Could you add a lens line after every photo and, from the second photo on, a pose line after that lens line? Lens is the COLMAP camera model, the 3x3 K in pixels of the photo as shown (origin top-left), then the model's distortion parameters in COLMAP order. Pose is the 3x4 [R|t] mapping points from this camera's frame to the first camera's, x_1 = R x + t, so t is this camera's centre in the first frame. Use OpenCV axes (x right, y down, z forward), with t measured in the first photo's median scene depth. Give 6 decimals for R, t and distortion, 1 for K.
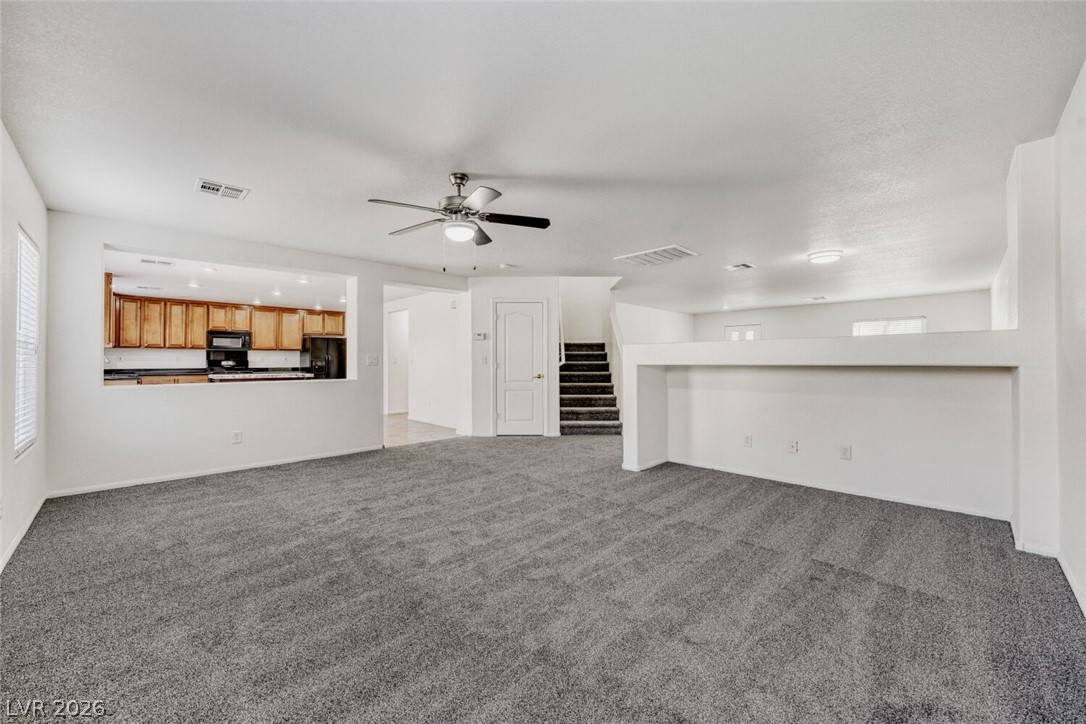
lens RADIAL K [[426.9, 0, 542.2], [0, 426.9, 357.3], [0, 0, 1]] dist [-0.016589, 0.003820]
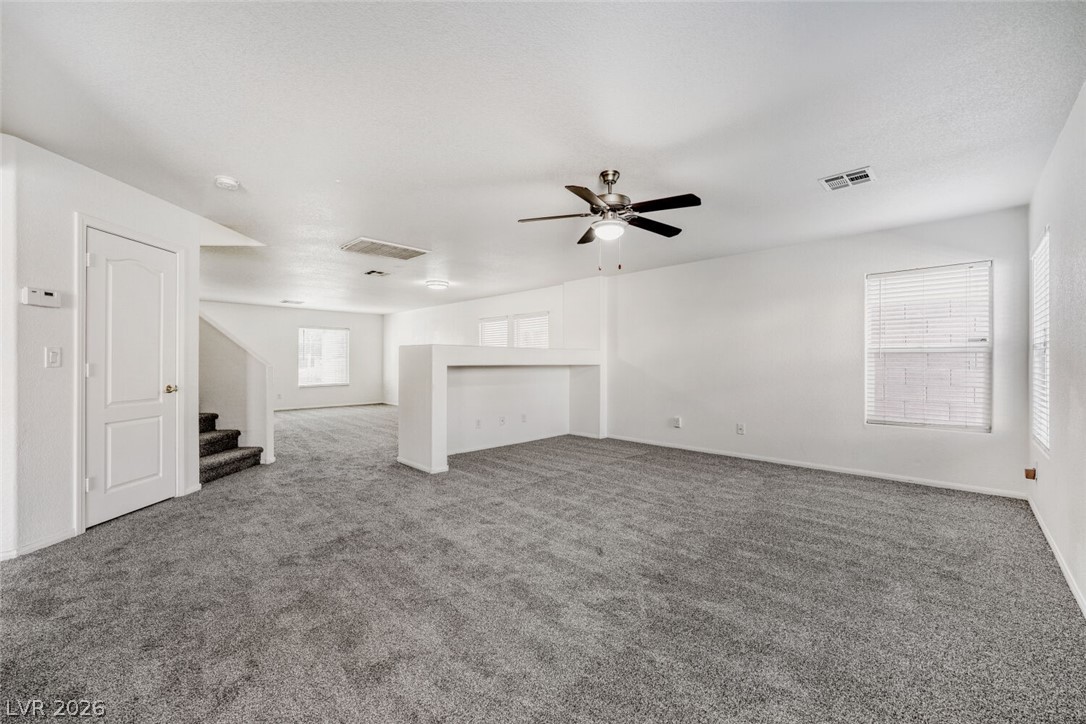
lens RADIAL K [[426.9, 0, 539.6], [0, 426.9, 362.9], [0, 0, 1]] dist [-0.016589, 0.003820]
pose [[-0.017693, 0.003489, 0.999837, -0.556380], [-0.019081, 0.999811, -0.003827, 0.003943], [-0.999661, -0.019146, -0.017623, 0.544567]]
